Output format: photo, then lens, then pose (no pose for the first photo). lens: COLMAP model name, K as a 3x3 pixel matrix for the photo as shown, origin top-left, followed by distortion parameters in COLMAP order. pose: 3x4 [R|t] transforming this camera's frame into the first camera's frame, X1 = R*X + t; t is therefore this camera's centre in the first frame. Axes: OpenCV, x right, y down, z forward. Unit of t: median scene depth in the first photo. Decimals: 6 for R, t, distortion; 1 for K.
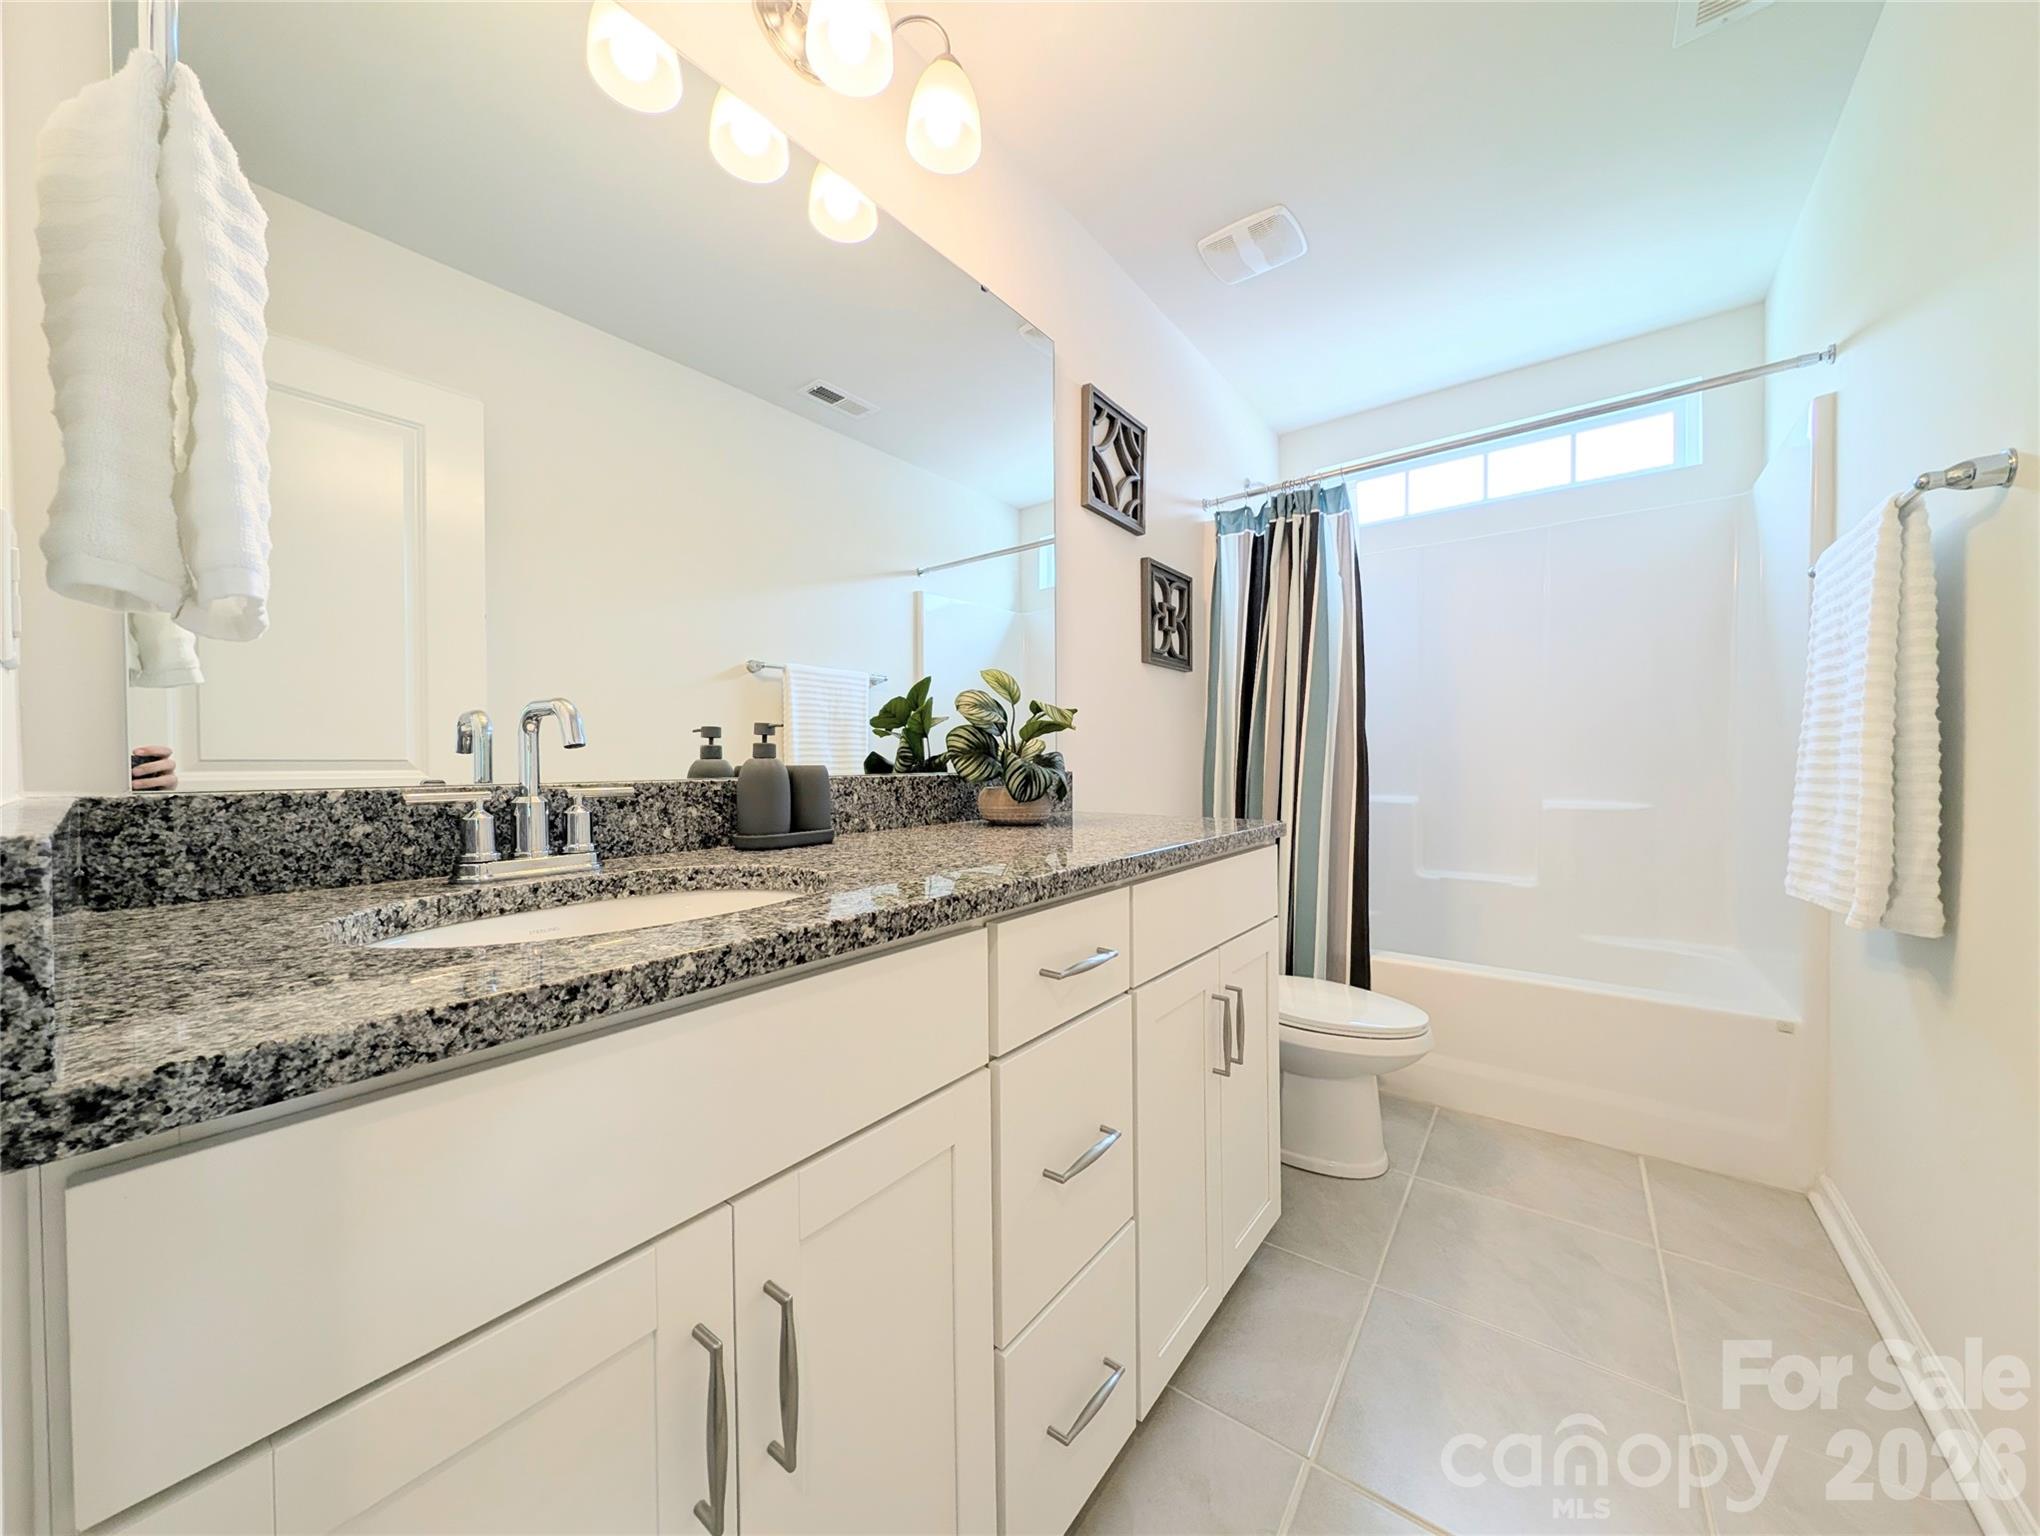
lens RADIAL K [[728.0, 0, 1012.9], [0, 728.0, 774.1], [0, 0, 1]] dist [0.004859, -0.001764]
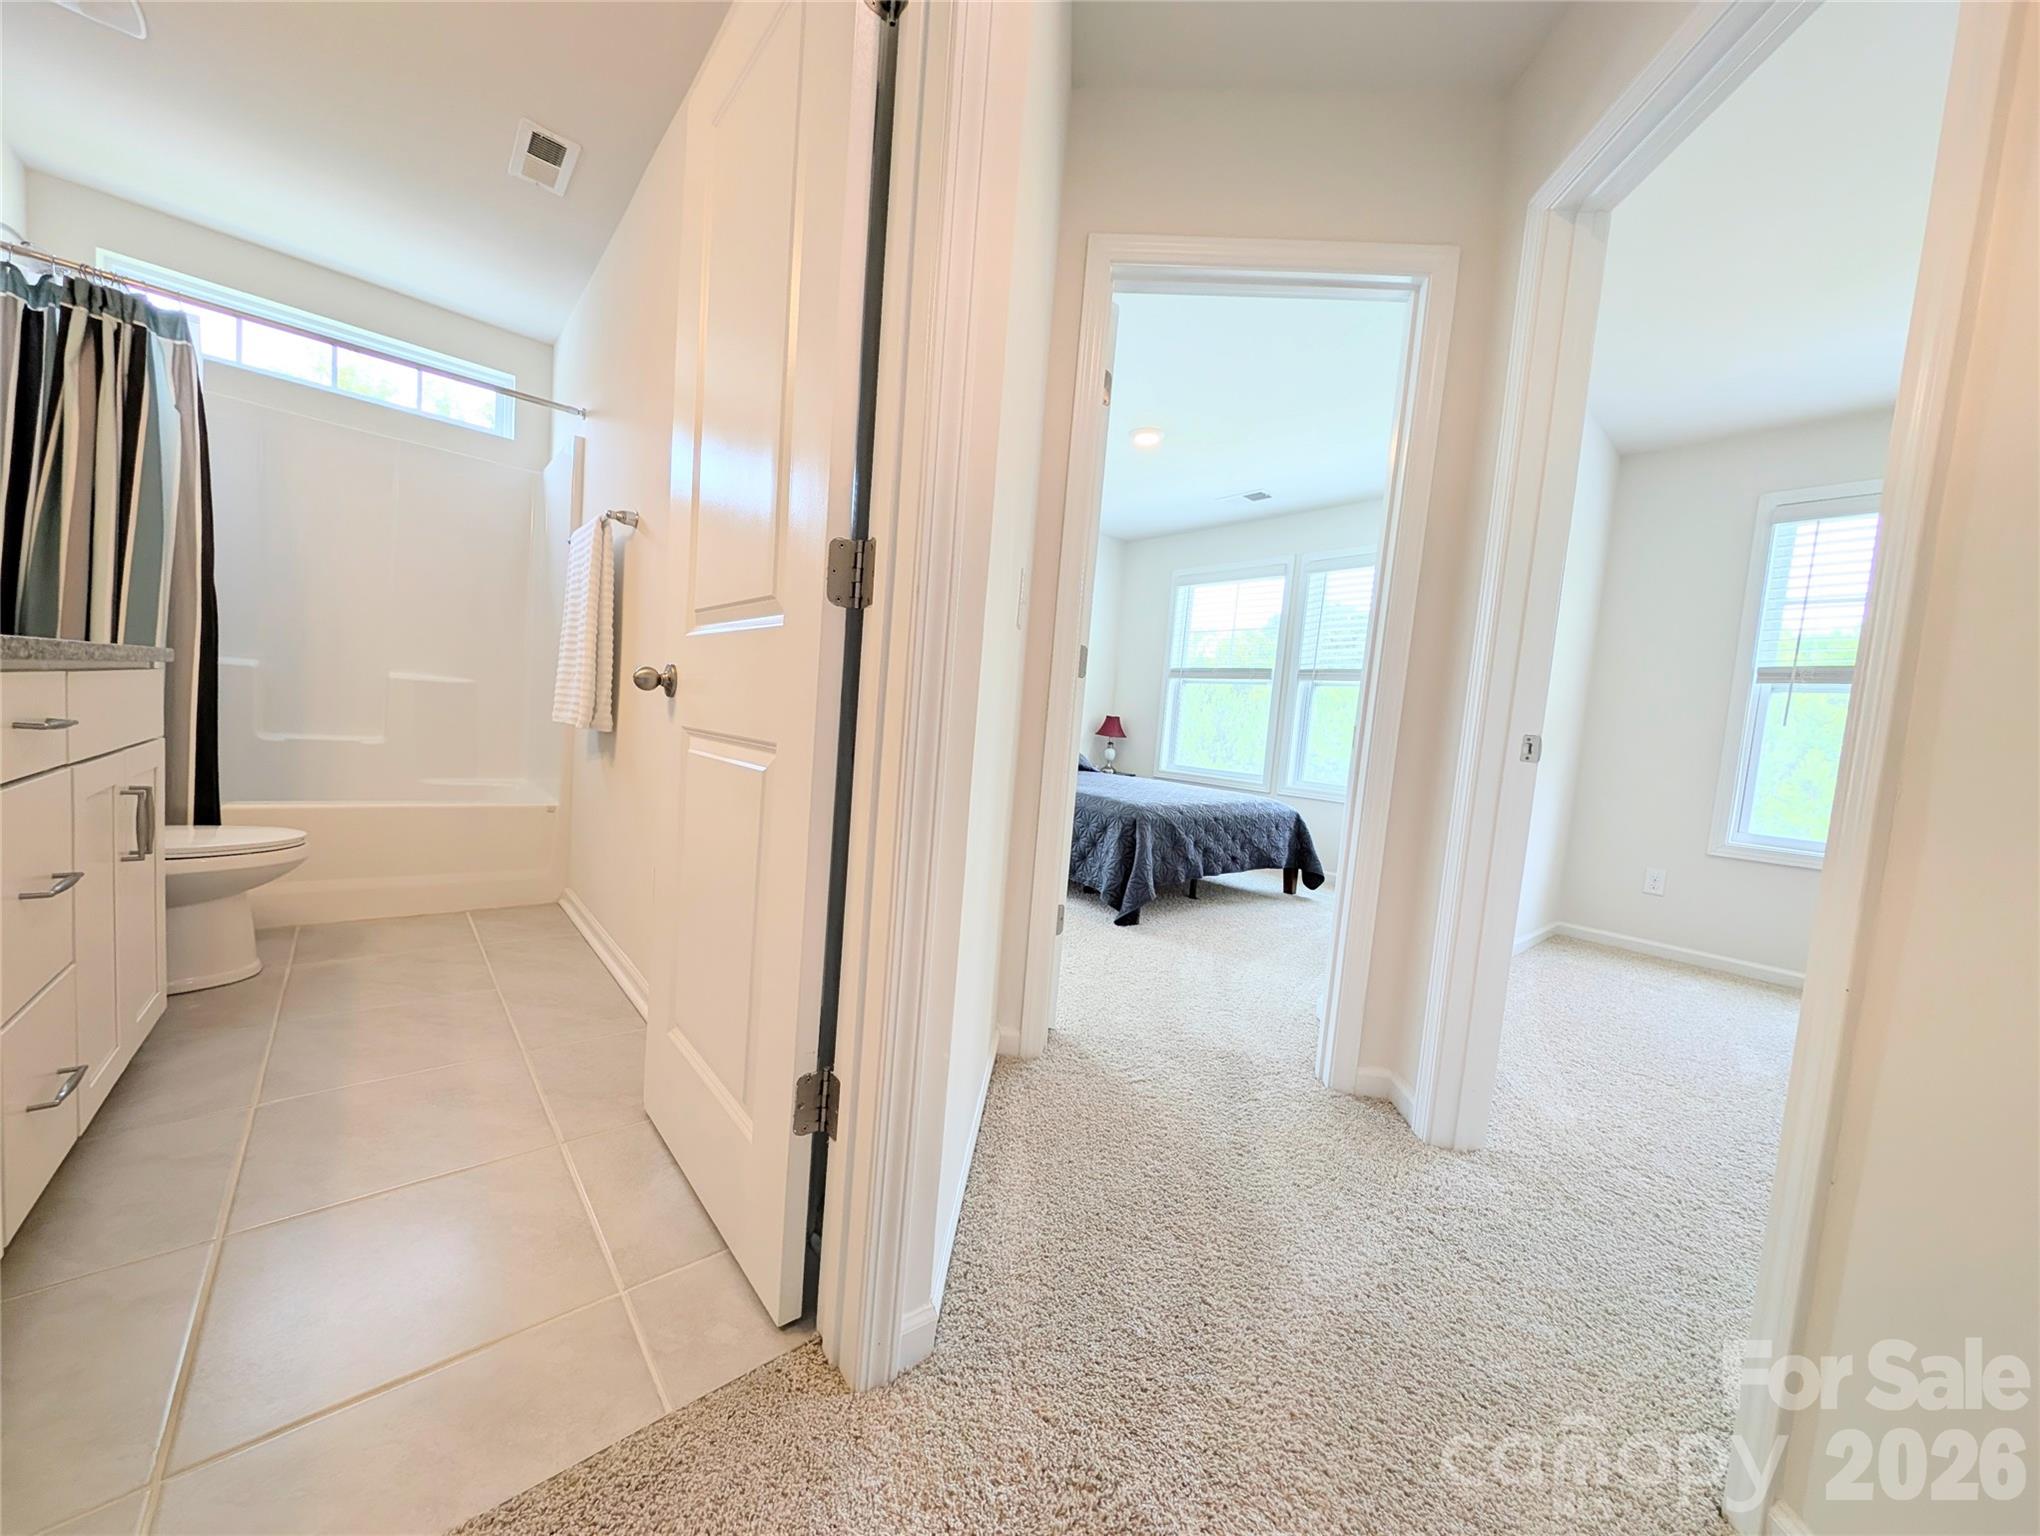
lens RADIAL K [[728.0, 0, 1023.7], [0, 728.0, 776.5], [0, 0, 1]] dist [0.004859, -0.001764]
pose [[0.190446, -0.050682, 0.980389, -0.391598], [-0.068512, 0.995545, 0.064775, 0.086247], [-0.979304, -0.079505, 0.186125, -0.386286]]
